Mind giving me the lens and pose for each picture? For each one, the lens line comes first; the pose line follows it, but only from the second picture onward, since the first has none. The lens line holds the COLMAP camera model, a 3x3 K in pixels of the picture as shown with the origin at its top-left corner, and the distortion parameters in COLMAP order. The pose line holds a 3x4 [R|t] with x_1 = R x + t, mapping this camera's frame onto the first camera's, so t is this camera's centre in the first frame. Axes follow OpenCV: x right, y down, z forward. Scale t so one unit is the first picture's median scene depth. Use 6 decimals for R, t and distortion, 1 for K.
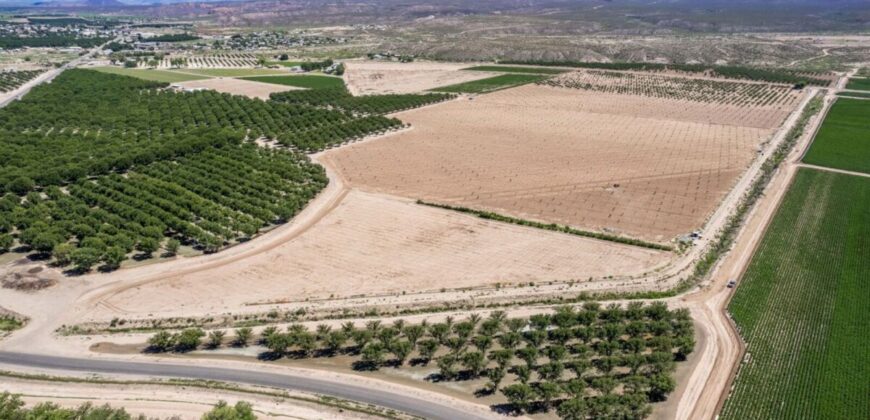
lens RADIAL K [[557.9, 0, 435.0], [0, 557.9, 212.7], [0, 0, 1]] dist [-0.077115, 0.091007]
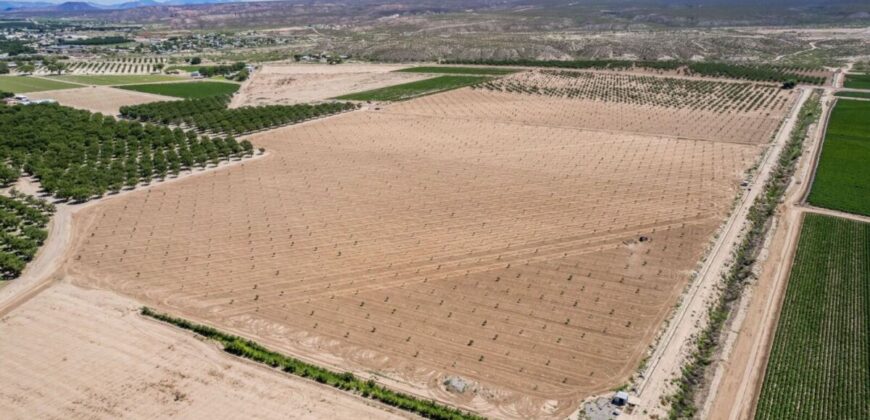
lens RADIAL K [[557.9, 0, 435.0], [0, 557.9, 212.7], [0, 0, 1]] dist [-0.077115, 0.091007]
pose [[0.999546, -0.020795, 0.021809, 0.108845], [0.020849, 0.999780, -0.002219, -0.047751], [-0.021758, 0.002673, 0.999760, 0.185909]]
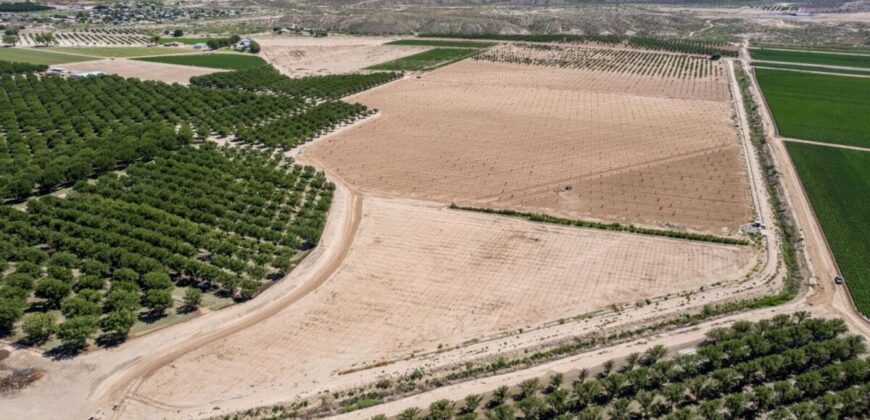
lens RADIAL K [[557.9, 0, 435.0], [0, 557.9, 212.7], [0, 0, 1]] dist [-0.077115, 0.091007]
pose [[0.976562, -0.073865, 0.202165, -0.099161], [0.063789, 0.996396, 0.055915, -0.025574], [-0.205566, -0.041709, 0.977754, 0.065611]]
